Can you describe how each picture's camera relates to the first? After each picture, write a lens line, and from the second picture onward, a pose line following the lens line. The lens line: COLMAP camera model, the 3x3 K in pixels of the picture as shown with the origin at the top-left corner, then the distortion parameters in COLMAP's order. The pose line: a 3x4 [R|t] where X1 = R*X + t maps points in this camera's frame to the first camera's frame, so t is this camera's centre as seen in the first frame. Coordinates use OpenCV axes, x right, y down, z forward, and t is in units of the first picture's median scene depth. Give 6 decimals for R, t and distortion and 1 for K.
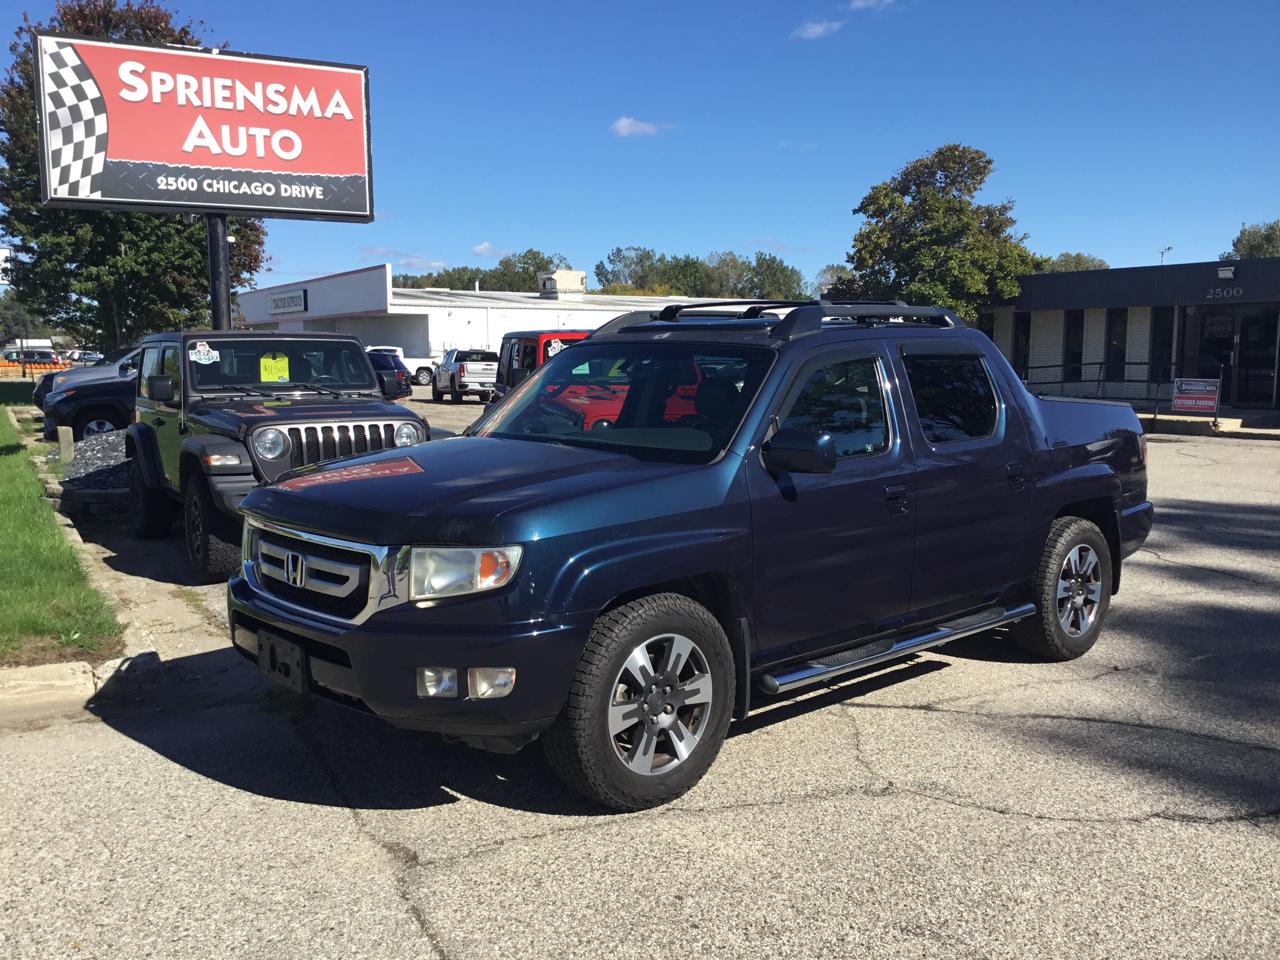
lens RADIAL K [[1145.5, 0, 672.4], [0, 1145.5, 484.7], [0, 0, 1]] dist [0.062501, -0.097191]
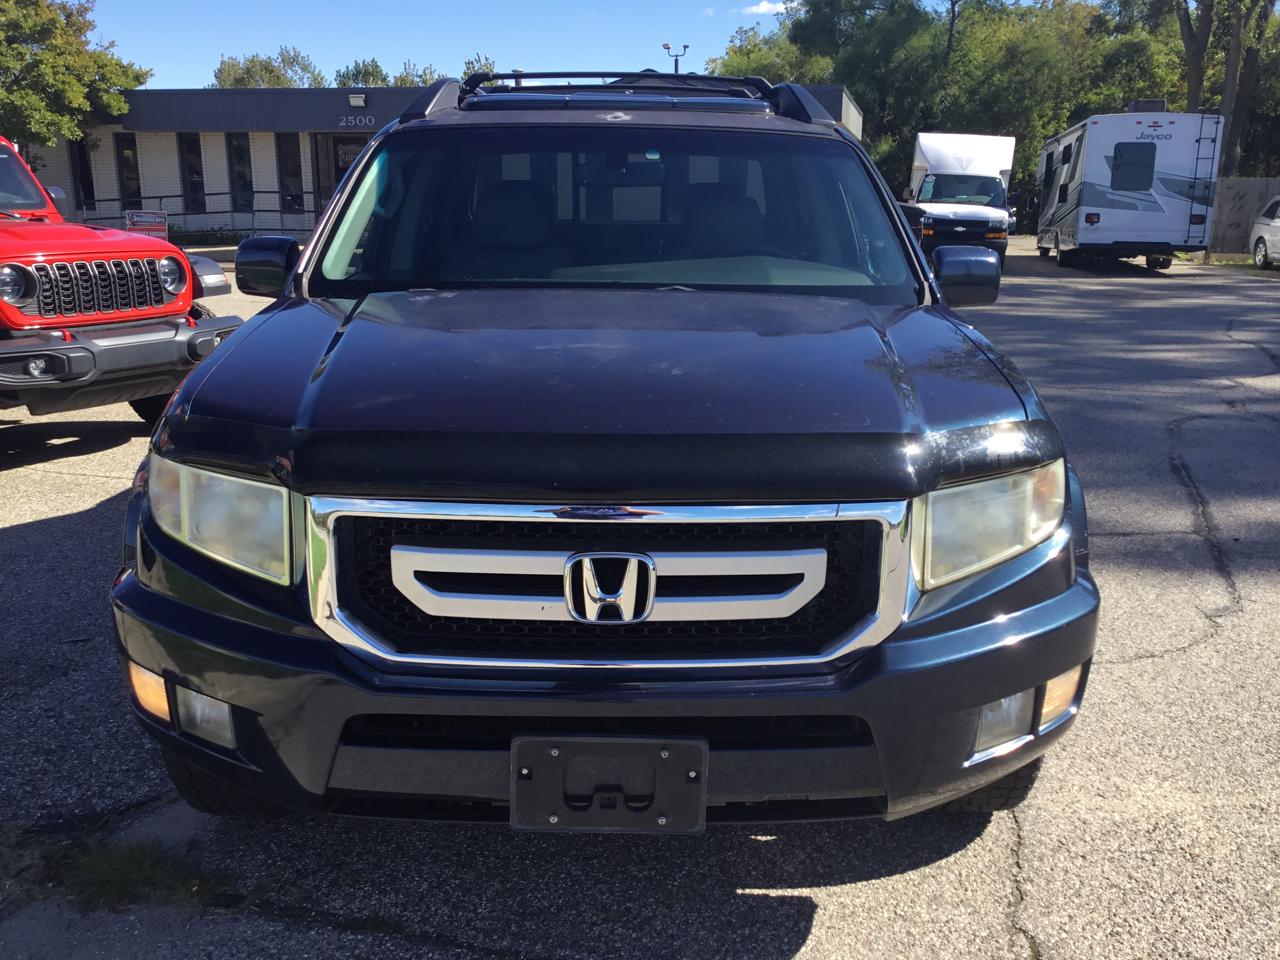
lens RADIAL K [[1124.8, 0, 640.6], [0, 1124.8, 487.9], [0, 0, 1]] dist [0.052714, -0.071055]
pose [[0.692606, -0.182812, 0.697766, -0.187947], [0.079434, 0.980798, 0.178119, -0.013230], [-0.716929, -0.067940, 0.693827, 0.206964]]
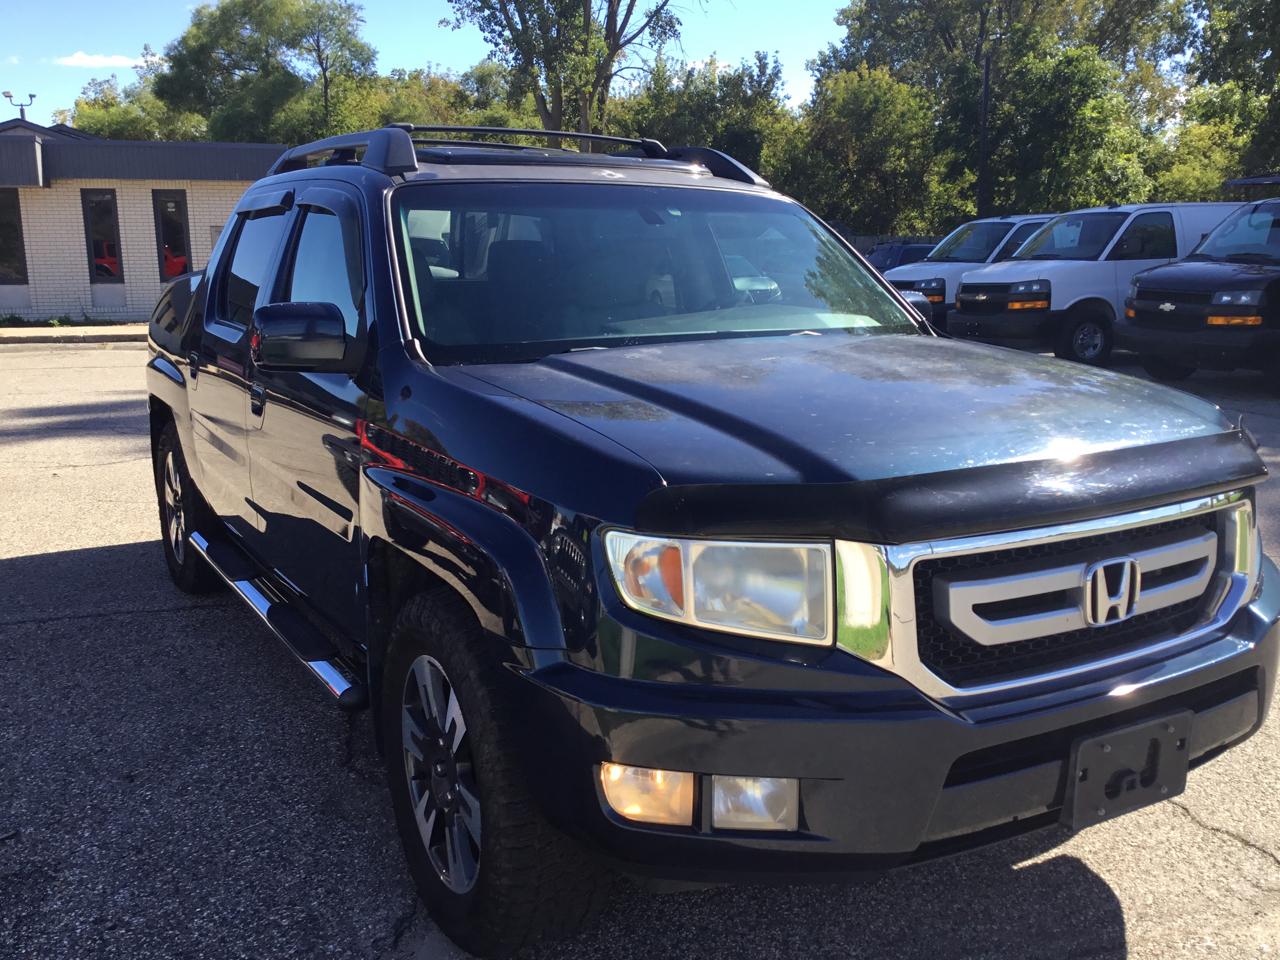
lens RADIAL K [[1124.8, 0, 640.6], [0, 1124.8, 487.9], [0, 0, 1]] dist [0.052714, -0.071055]
pose [[0.244512, -0.203559, 0.948039, -0.255209], [0.117865, 0.976706, 0.179315, -0.025907], [-0.962456, 0.067896, 0.262809, 0.322658]]
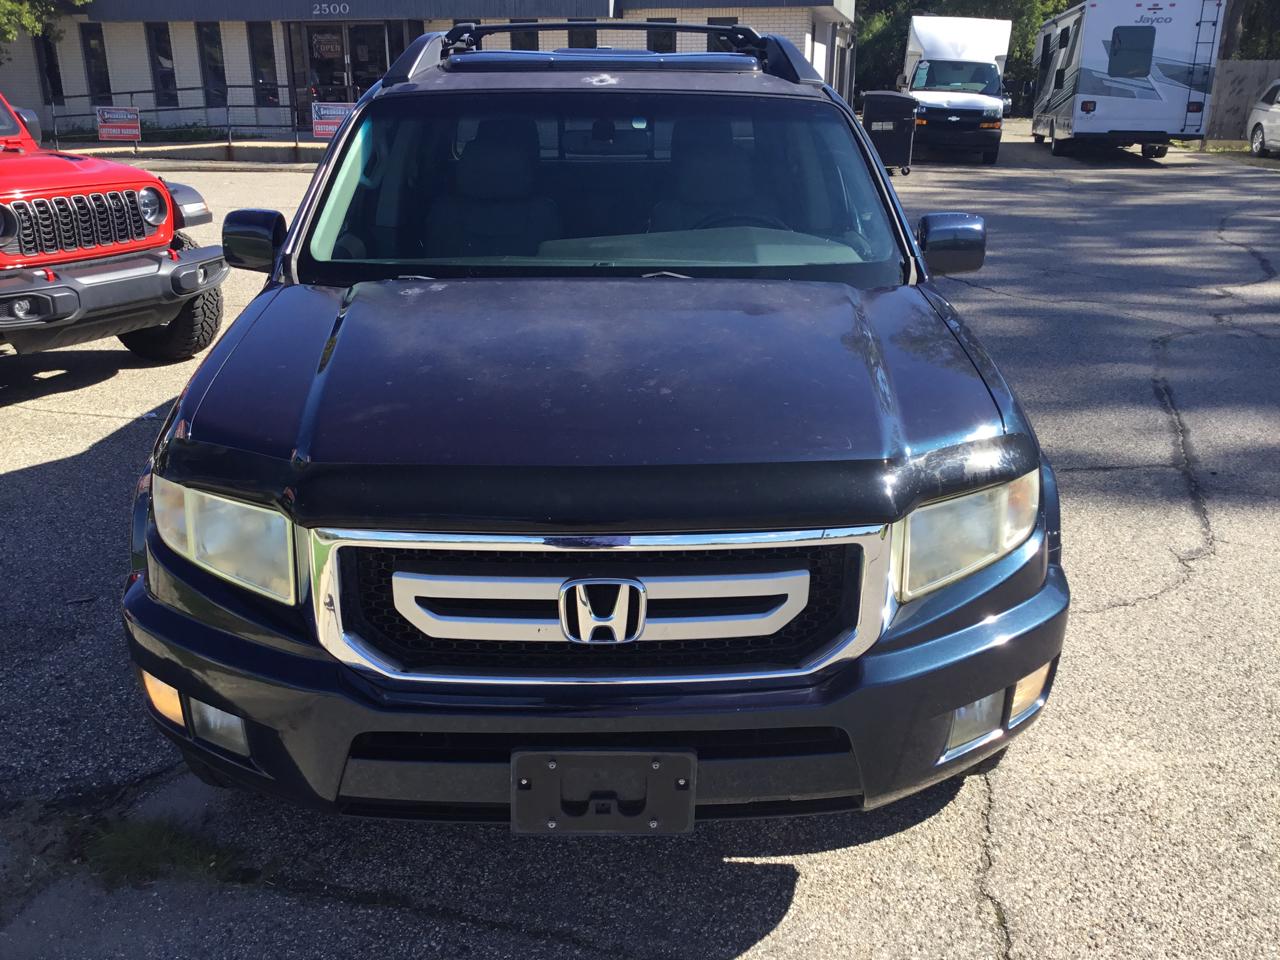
lens RADIAL K [[1124.8, 0, 640.6], [0, 1124.8, 487.9], [0, 0, 1]] dist [0.052714, -0.071055]
pose [[0.683964, -0.253781, 0.683951, -0.188112], [0.084107, 0.958721, 0.271626, -0.030617], [-0.724651, -0.128257, 0.677075, 0.205101]]
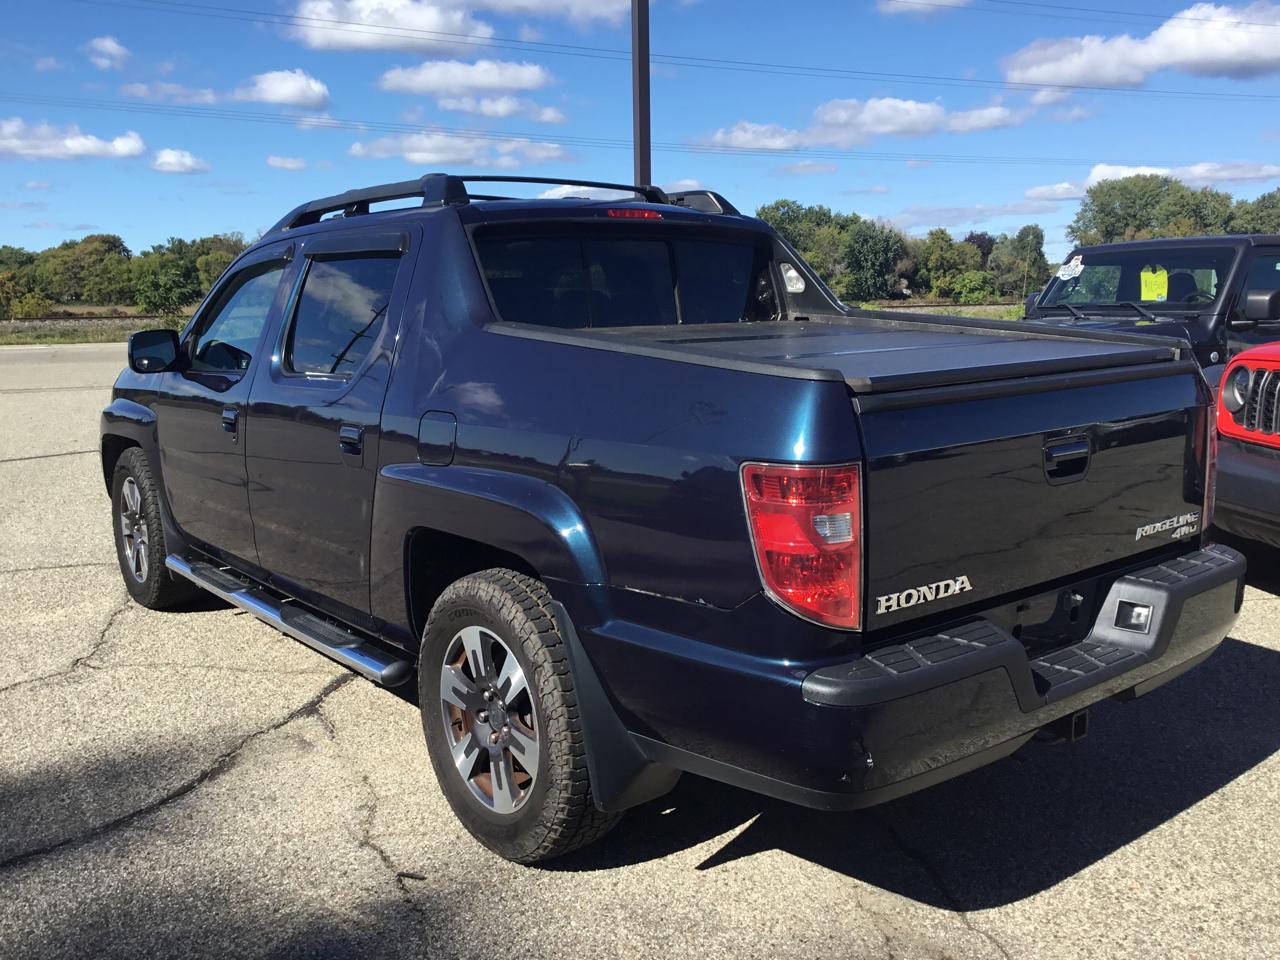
lens RADIAL K [[1168.1, 0, 617.4], [0, 1168.1, 481.0], [0, 0, 1]] dist [0.062330, -0.126196]
pose [[-0.115563, 0.154375, -0.981231, 0.386628], [-0.096587, 0.981421, 0.165781, -0.046232], [0.988593, 0.113932, -0.098505, 0.510486]]
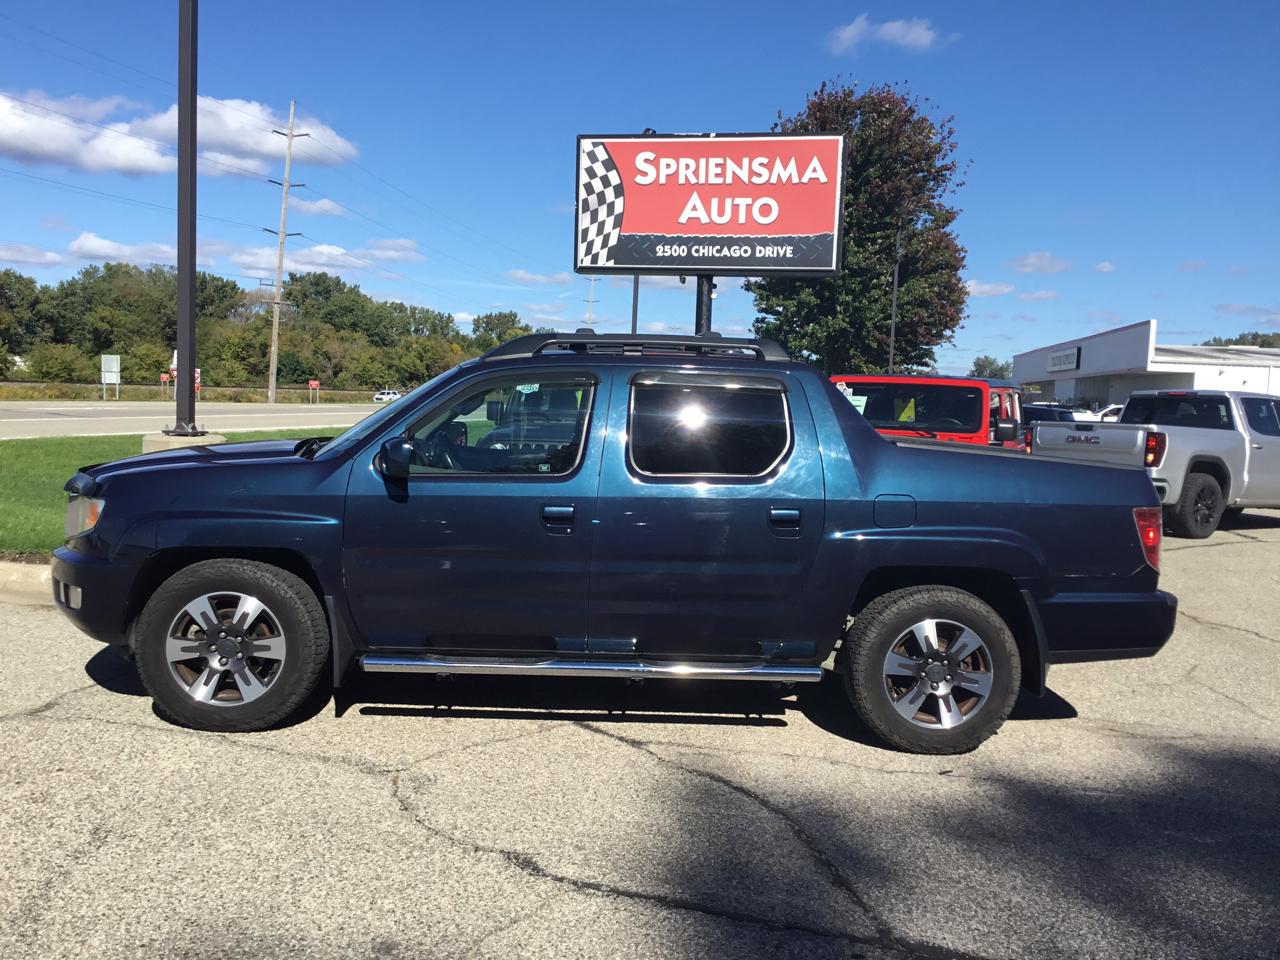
lens RADIAL K [[1153.4, 0, 666.4], [0, 1153.4, 482.6], [0, 0, 1]] dist [0.142127, -0.263051]
pose [[0.768608, 0.078480, -0.634888, 0.341766], [-0.112707, 0.993535, -0.013632, -0.006489], [0.629714, 0.082035, 0.772484, 0.094628]]
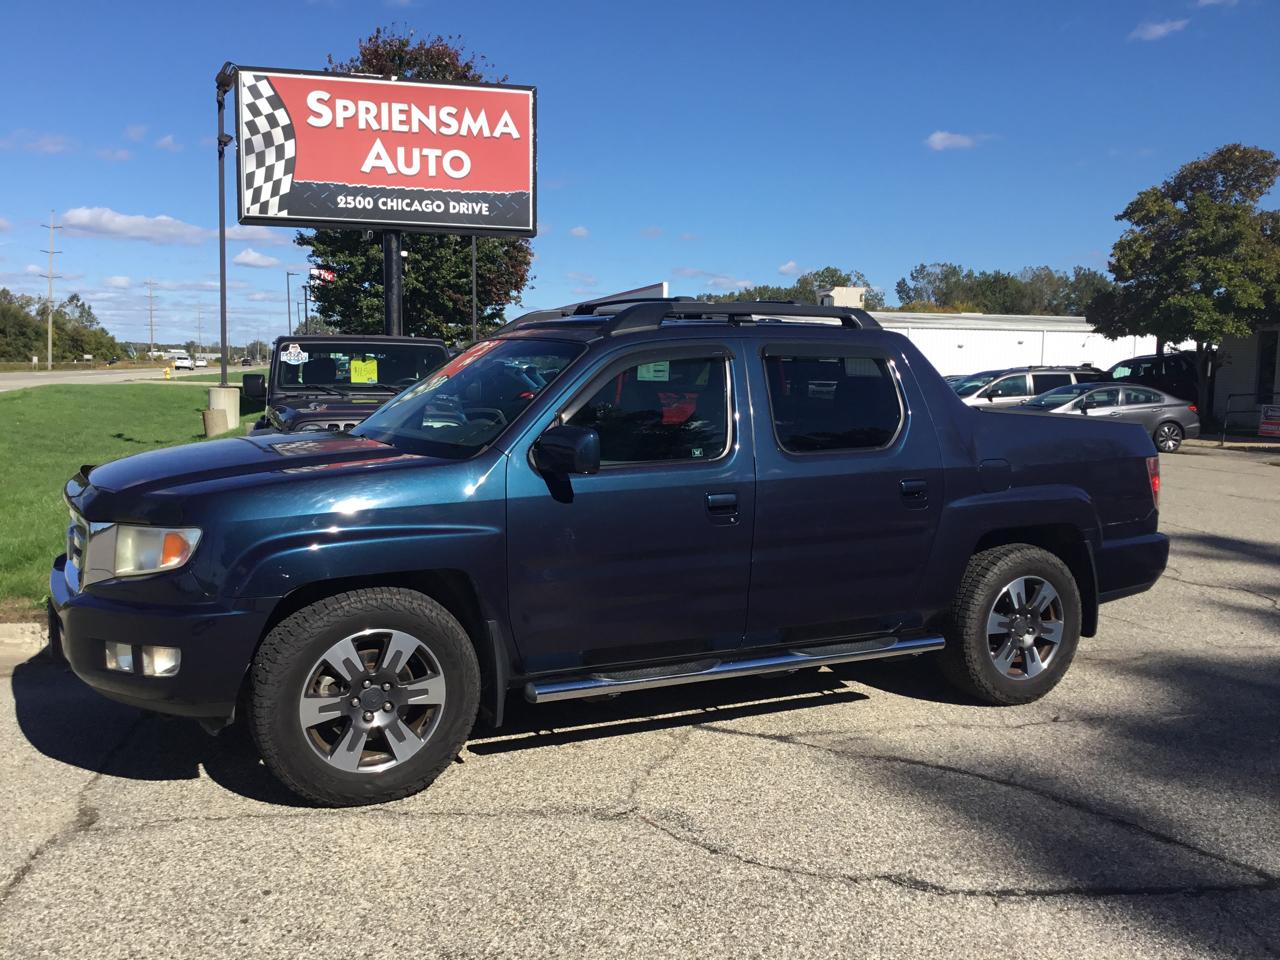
lens RADIAL K [[1142.3, 0, 666.2], [0, 1142.3, 477.7], [0, 0, 1]] dist [0.165895, -0.349860]
pose [[0.965048, 0.040205, -0.258971, 0.144380], [-0.045847, 0.998824, -0.015784, 0.001535], [0.258032, 0.027105, 0.965756, 0.031676]]
